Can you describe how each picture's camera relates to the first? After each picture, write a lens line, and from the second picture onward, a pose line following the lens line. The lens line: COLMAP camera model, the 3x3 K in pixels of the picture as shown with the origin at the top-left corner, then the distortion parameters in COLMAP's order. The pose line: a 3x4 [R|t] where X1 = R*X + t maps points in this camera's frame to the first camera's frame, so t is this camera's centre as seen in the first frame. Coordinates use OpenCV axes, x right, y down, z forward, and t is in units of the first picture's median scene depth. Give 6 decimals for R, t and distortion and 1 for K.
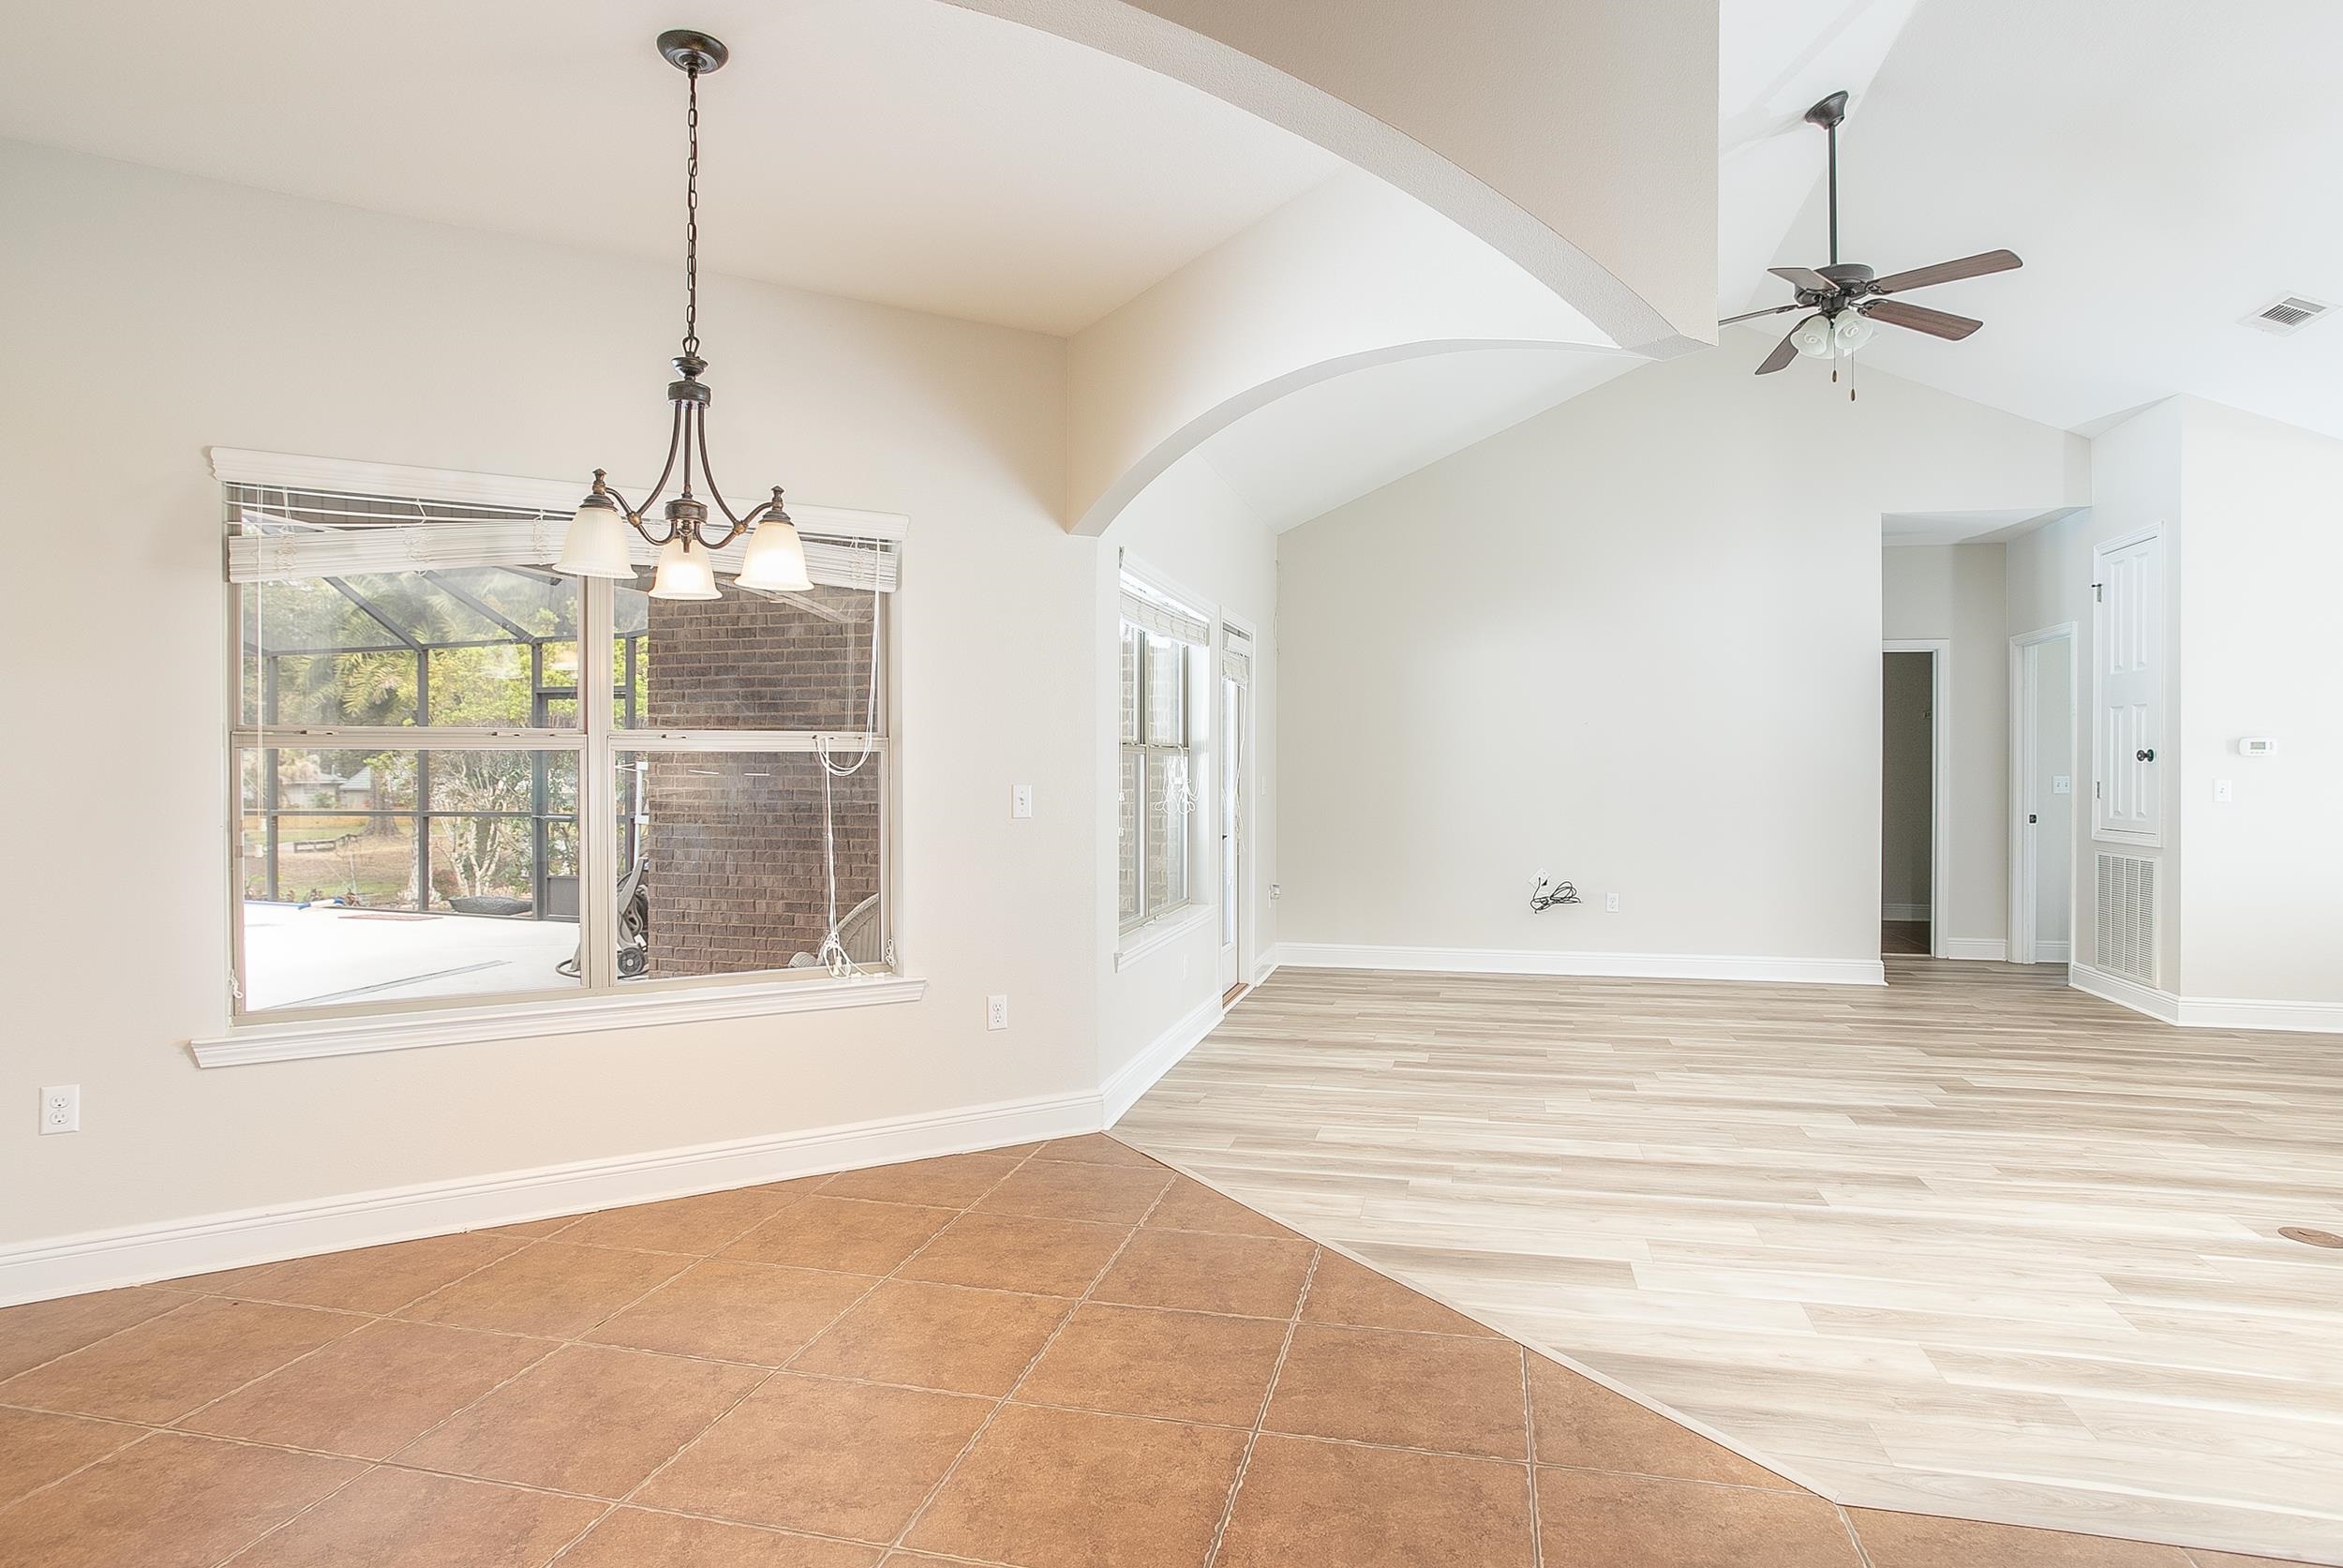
lens RADIAL K [[1273.4, 0, 1201.3], [0, 1273.4, 801.4], [0, 0, 1]] dist [0.001019, 0.002817]
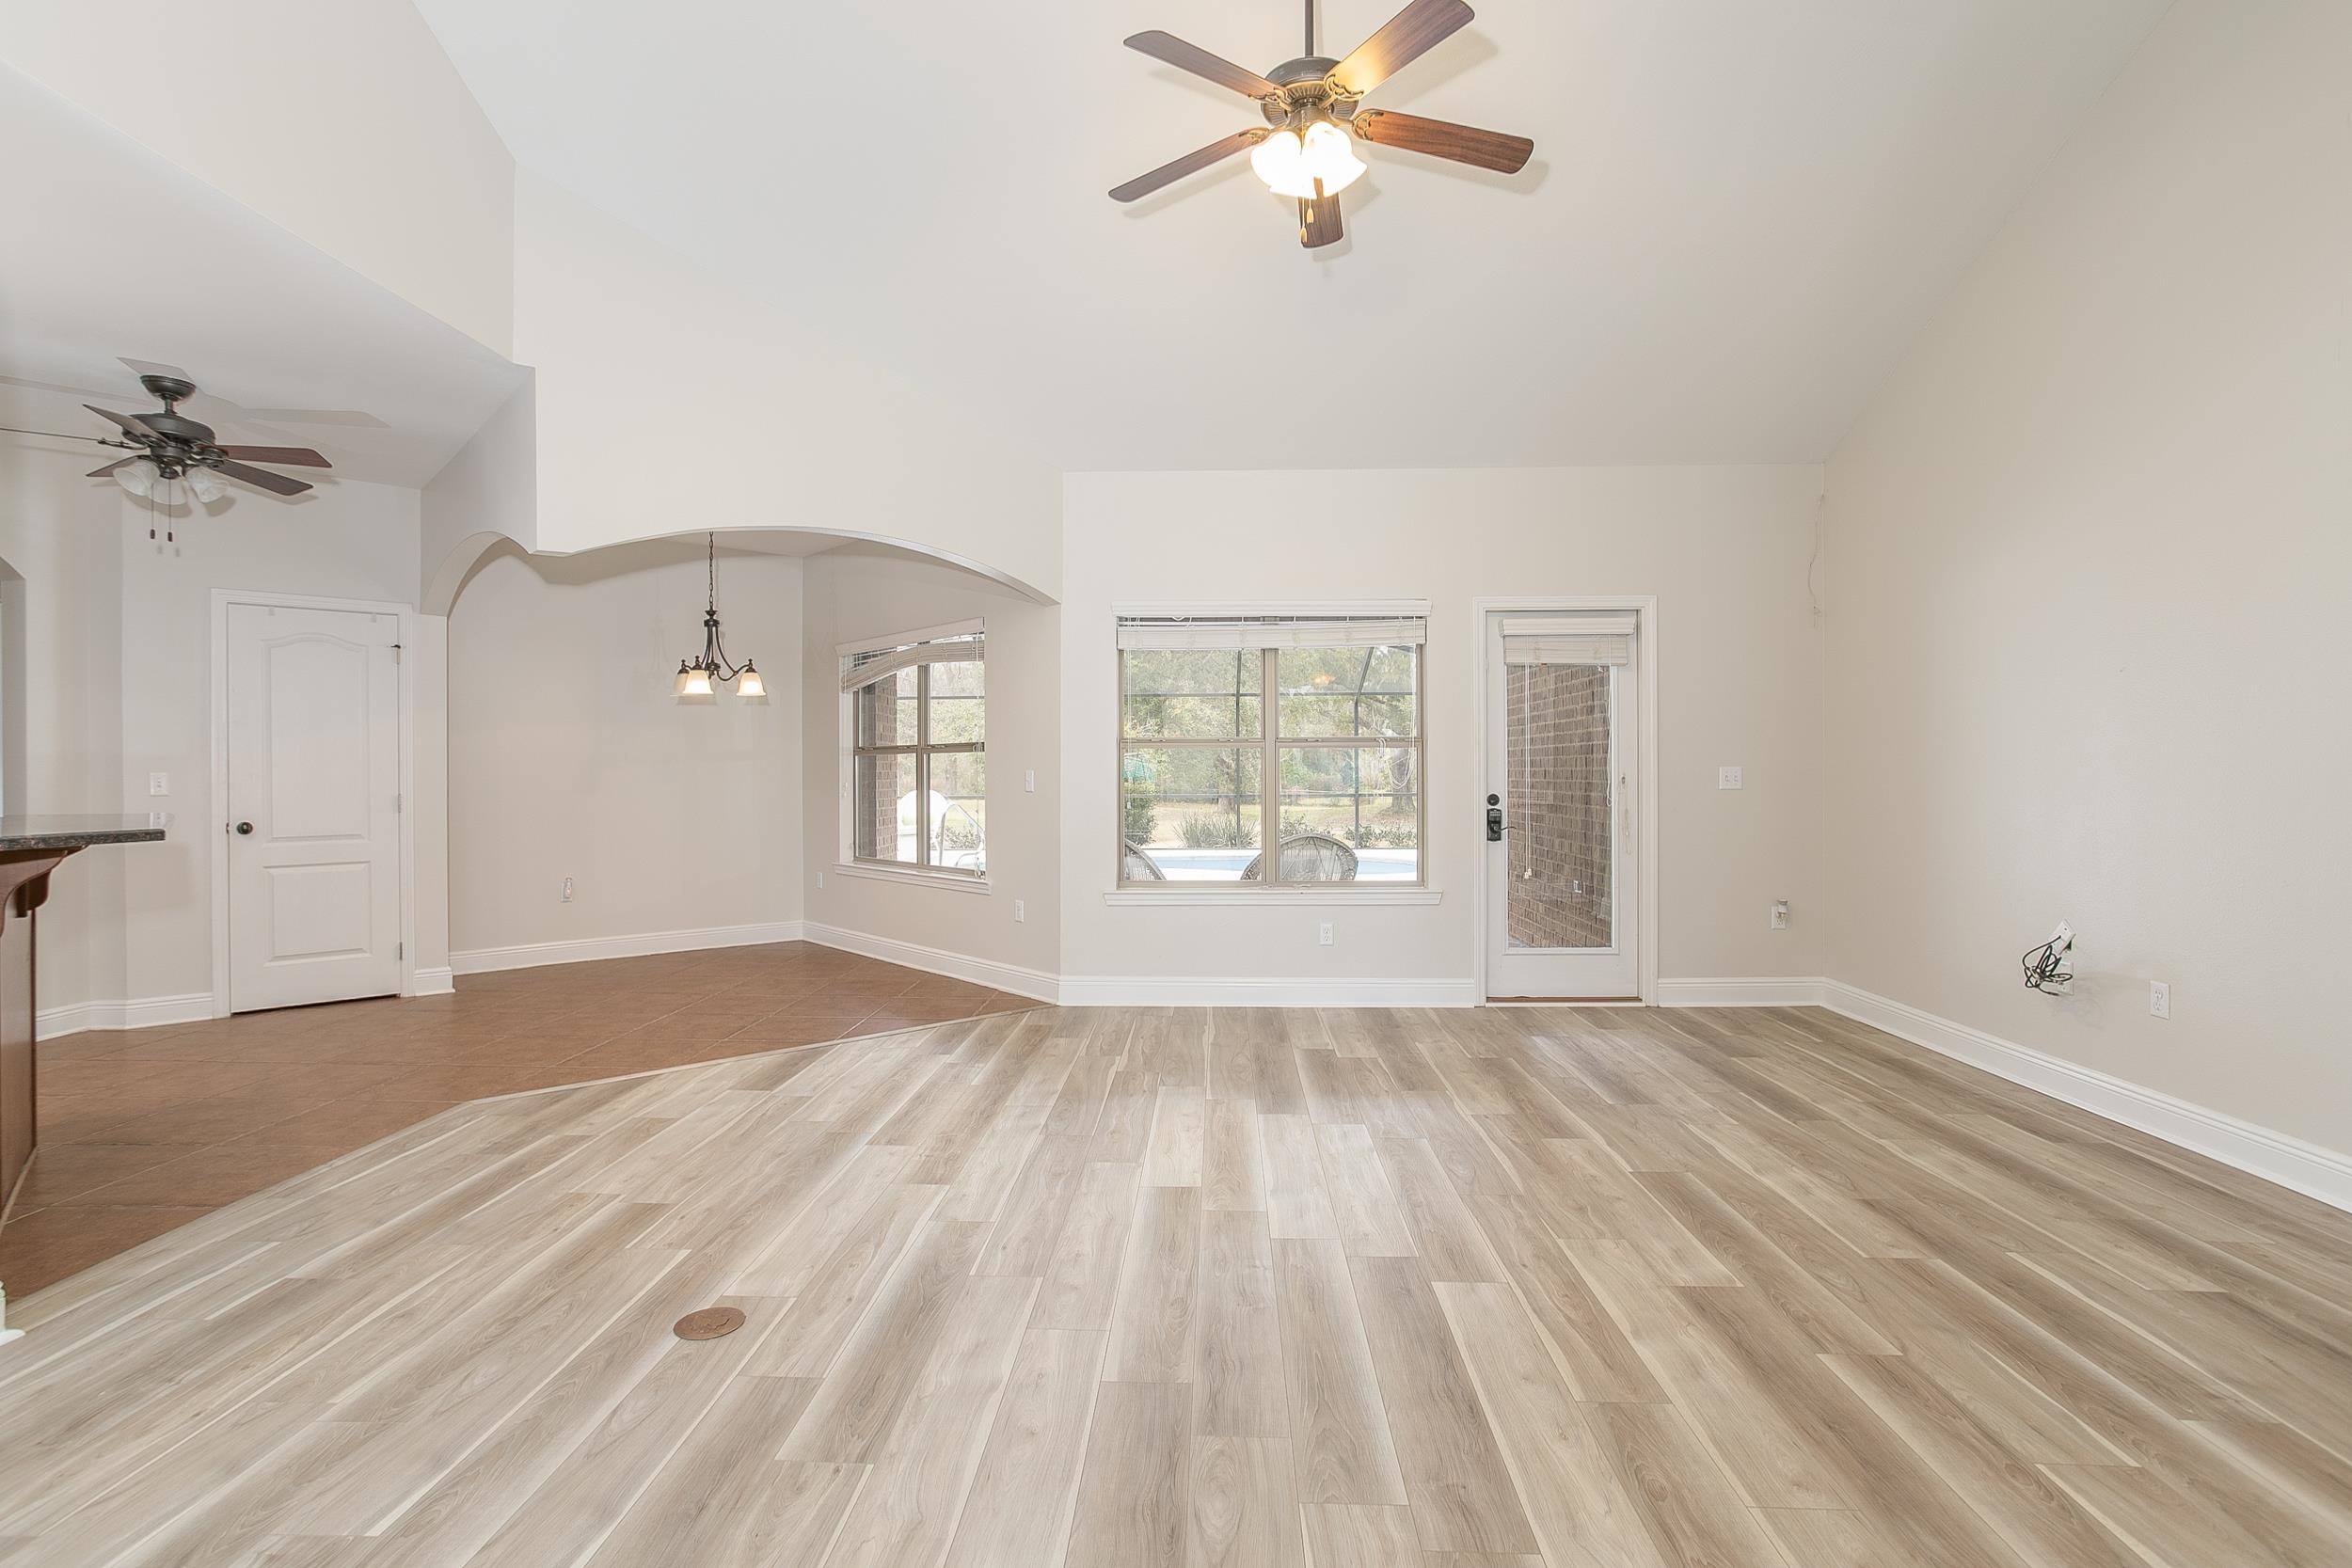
lens RADIAL K [[1145.0, 0, 1166.4], [0, 1145.0, 772.5], [0, 0, 1]] dist [-0.053649, 0.034501]
pose [[0.171161, 0.000925, -0.985243, 1.342282], [-0.022974, 0.999731, -0.003052, -0.008437], [0.984975, 0.023157, 0.171136, 0.958549]]
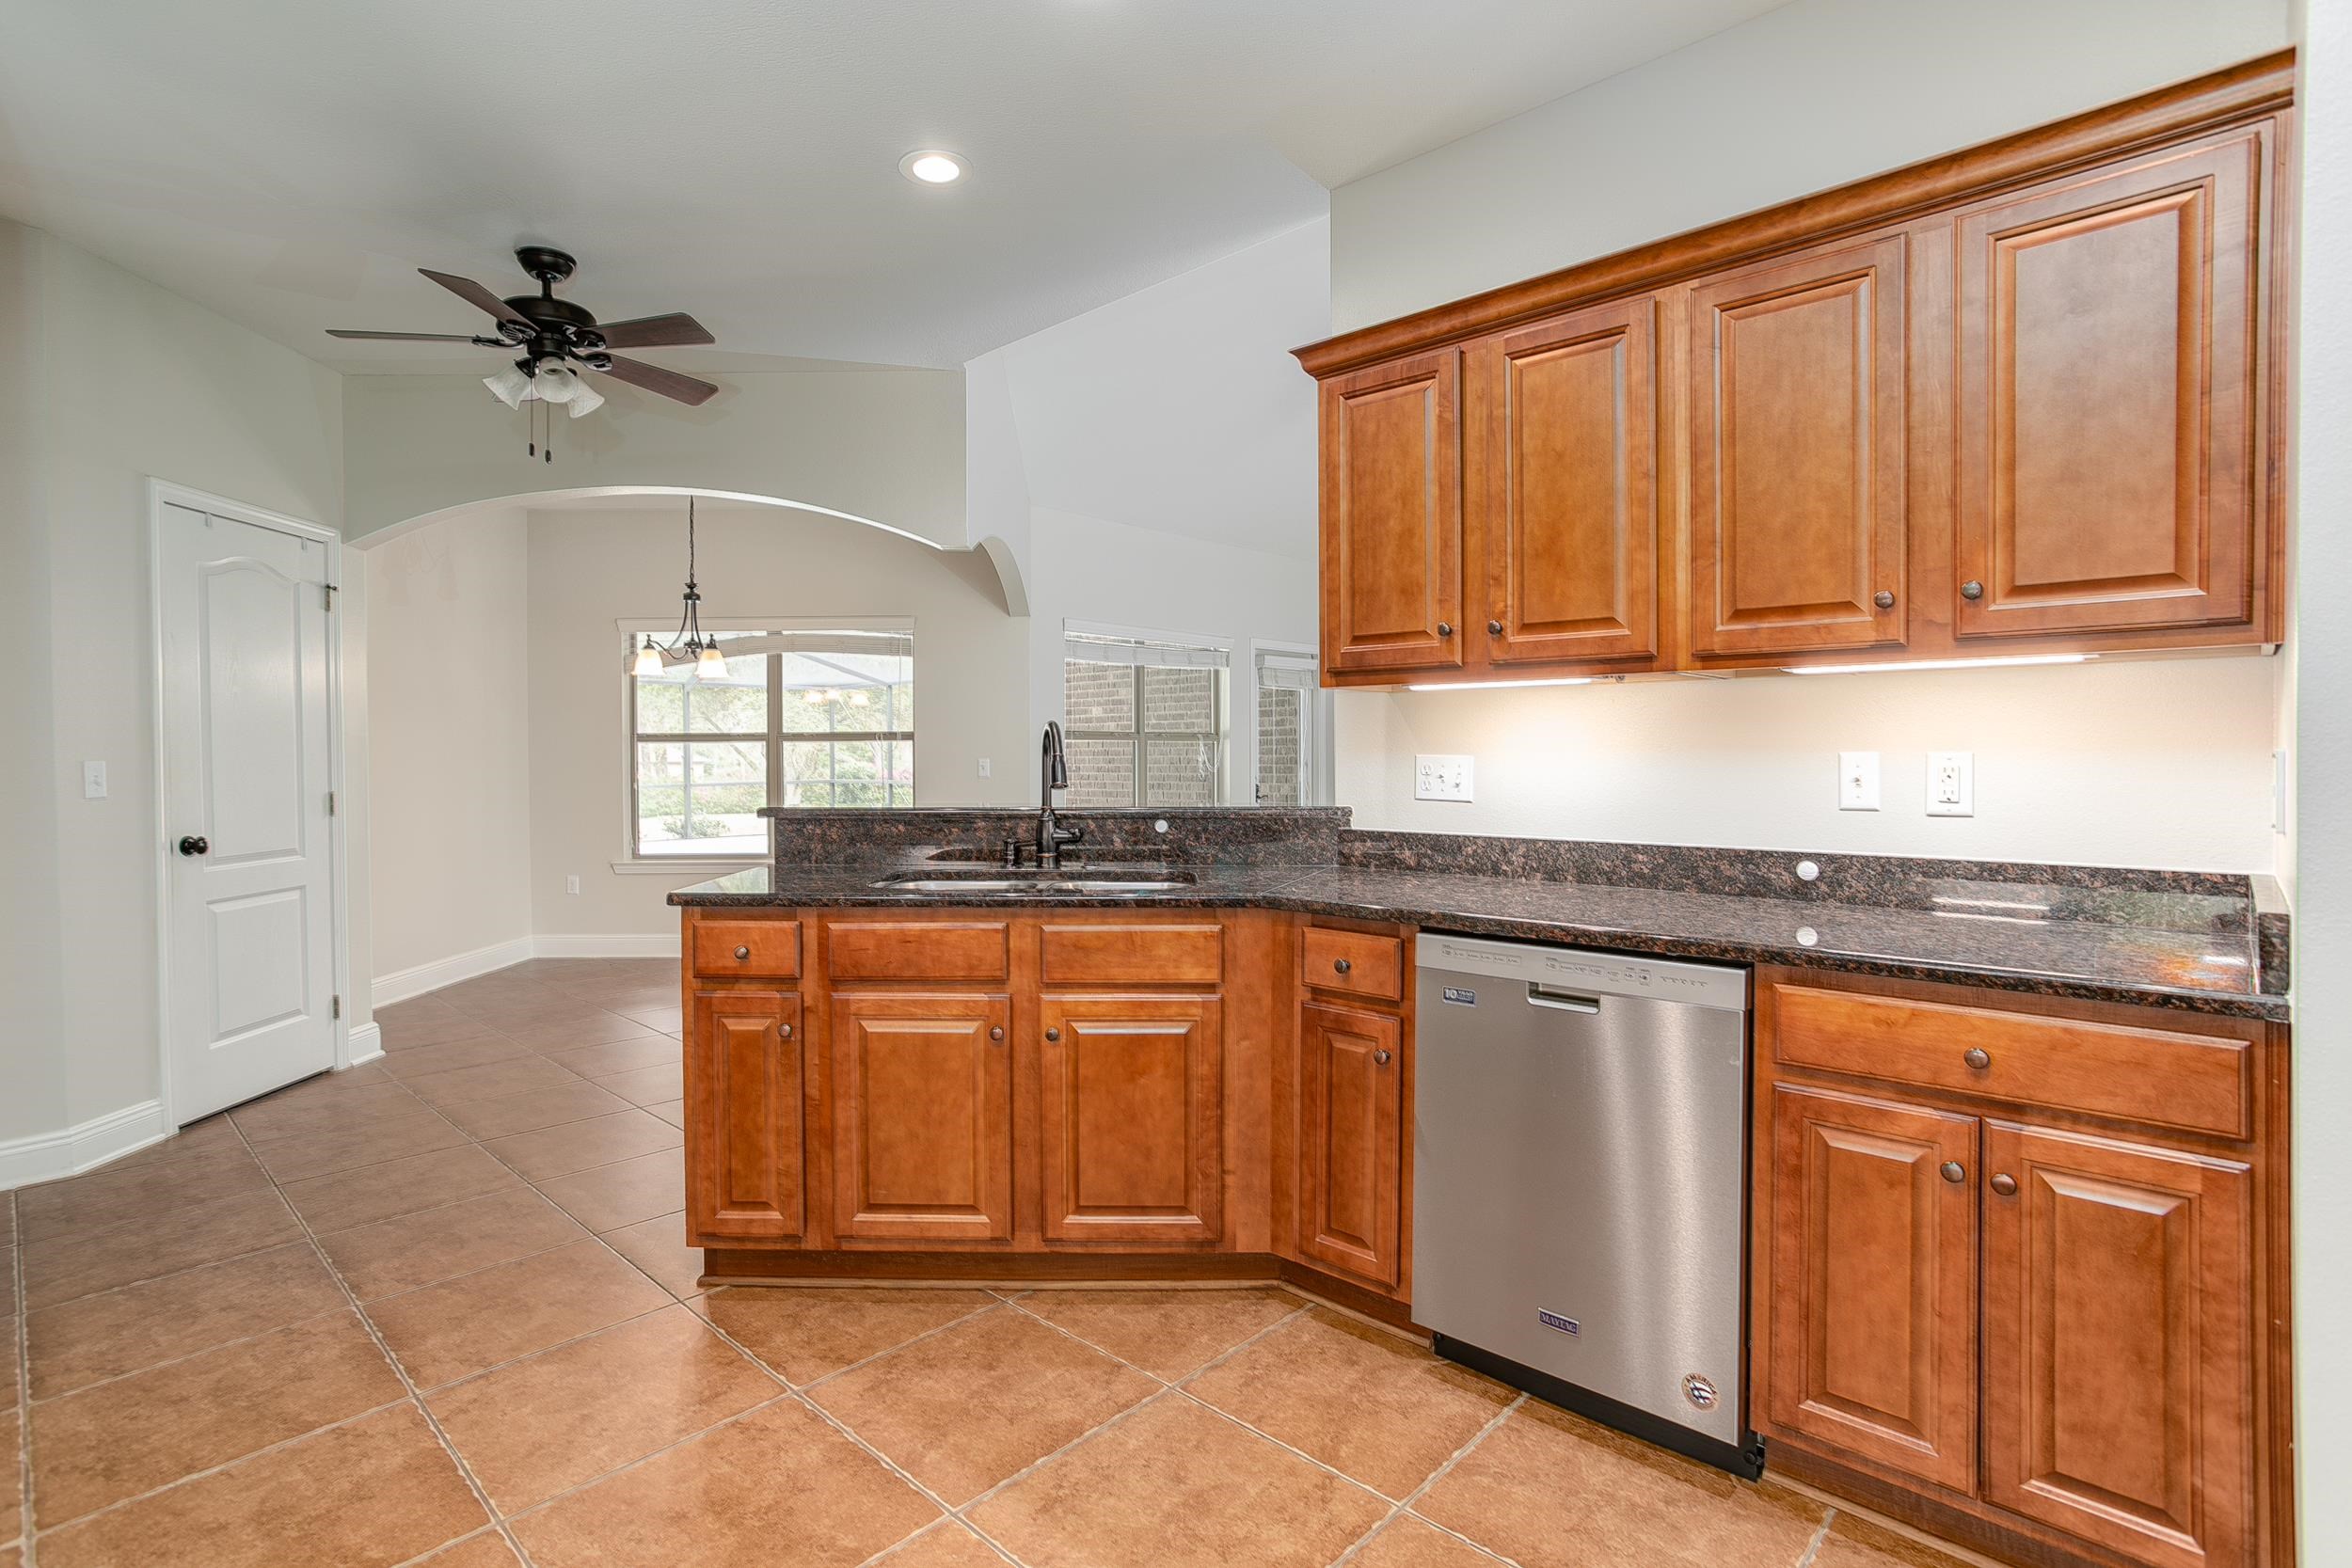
lens RADIAL K [[1145.0, 0, 1166.4], [0, 1145.0, 772.5], [0, 0, 1]] dist [-0.053649, 0.034501]
pose [[0.849260, -0.003998, -0.527959, 0.967300], [-0.002514, 0.999929, -0.011616, 0.029342], [0.527968, 0.011192, 0.849190, -0.245170]]
